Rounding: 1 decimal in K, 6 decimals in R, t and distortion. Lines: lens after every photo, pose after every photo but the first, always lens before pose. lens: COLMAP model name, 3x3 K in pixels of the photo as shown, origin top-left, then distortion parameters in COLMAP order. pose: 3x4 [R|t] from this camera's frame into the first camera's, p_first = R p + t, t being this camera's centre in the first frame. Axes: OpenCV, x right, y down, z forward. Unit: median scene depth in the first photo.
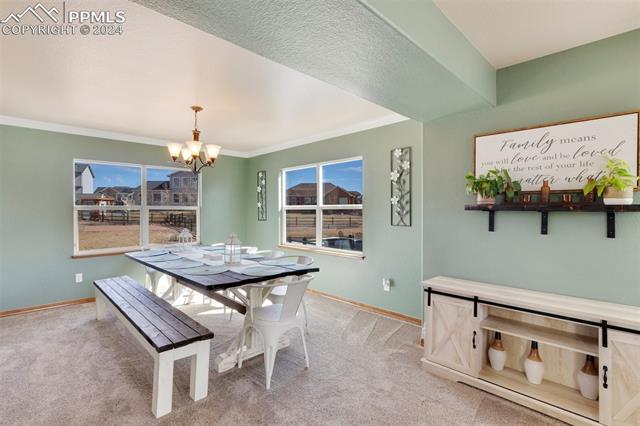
lens RADIAL K [[297.9, 0, 315.3], [0, 297.9, 209.7], [0, 0, 1]] dist [0.002734, -0.002370]
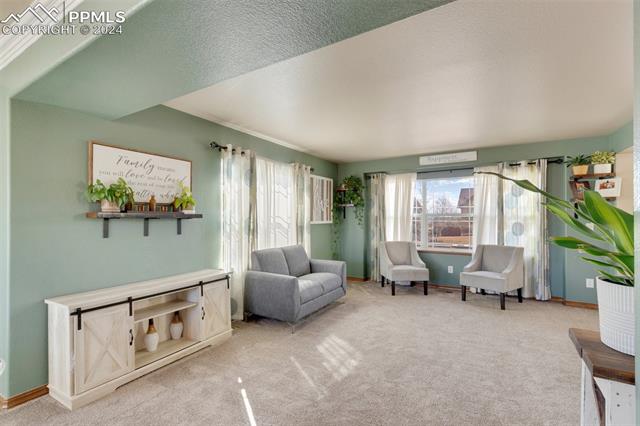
lens RADIAL K [[297.9, 0, 315.5], [0, 297.9, 215.9], [0, 0, 1]] dist [0.002734, -0.002370]
pose [[-0.248403, 0.002976, 0.968652, -0.615427], [0.002796, 0.999993, -0.002355, -0.000548], [-0.968653, 0.002123, -0.248409, 0.555750]]
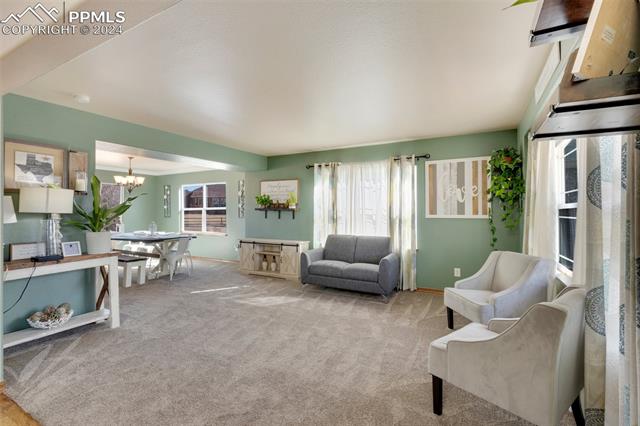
lens RADIAL K [[297.9, 0, 318.0], [0, 297.9, 209.5], [0, 0, 1]] dist [0.002734, -0.002370]
pose [[0.957145, -0.001879, 0.289604, 0.278989], [0.002922, 0.999991, -0.003170, 0.004847], [-0.289595, 0.003881, 0.957141, -1.629606]]
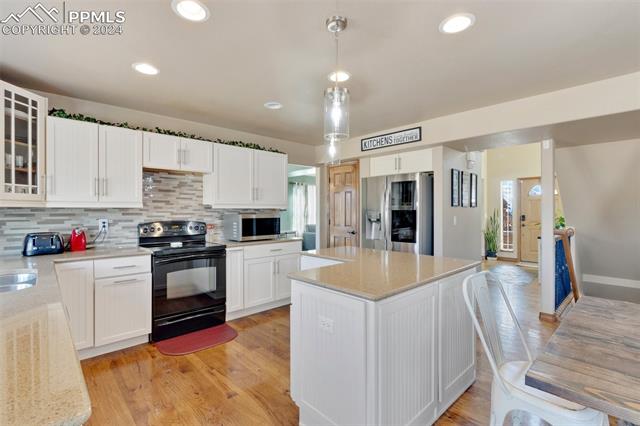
lens RADIAL K [[297.9, 0, 316.9], [0, 297.9, 211.0], [0, 0, 1]] dist [0.002734, -0.002370]
pose [[0.029334, -0.005722, 0.999553, -2.857033], [0.003256, 0.999979, 0.005629, -0.012339], [-0.999564, 0.003090, 0.029352, 0.230403]]
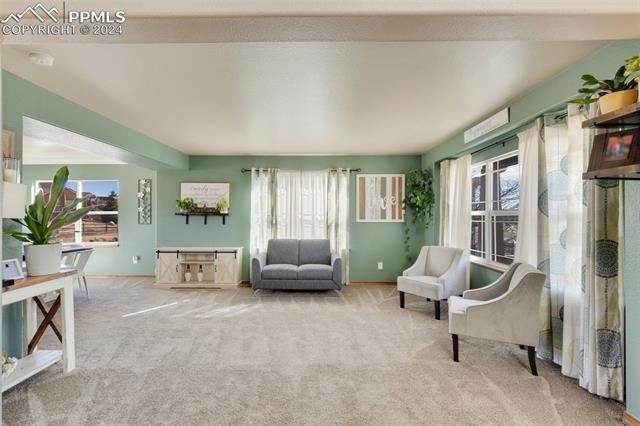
lens RADIAL K [[297.9, 0, 316.1], [0, 297.9, 214.8], [0, 0, 1]] dist [0.002734, -0.002370]
pose [[0.705704, 0.001338, 0.708506, -0.351311], [-0.000412, 0.999999, -0.001479, 0.003164], [-0.708507, 0.000752, 0.705703, -1.371631]]
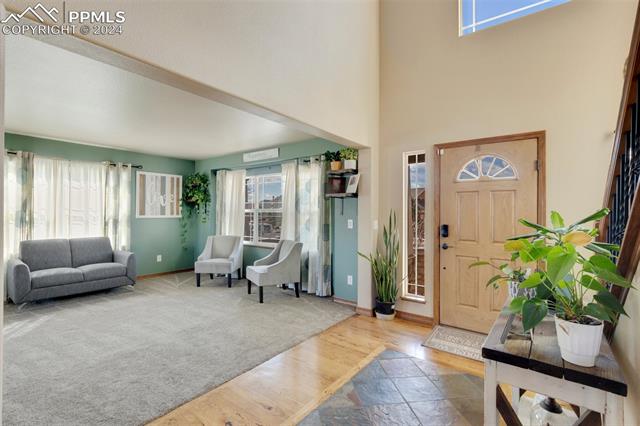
lens RADIAL K [[297.9, 0, 311.5], [0, 297.9, 210.1], [0, 0, 1]] dist [0.002734, -0.002370]
pose [[-0.136262, 0.004988, 0.990660, -1.010721], [-0.006494, 0.999961, -0.005928, -0.001535], [-0.990652, -0.007241, -0.136224, -1.002427]]
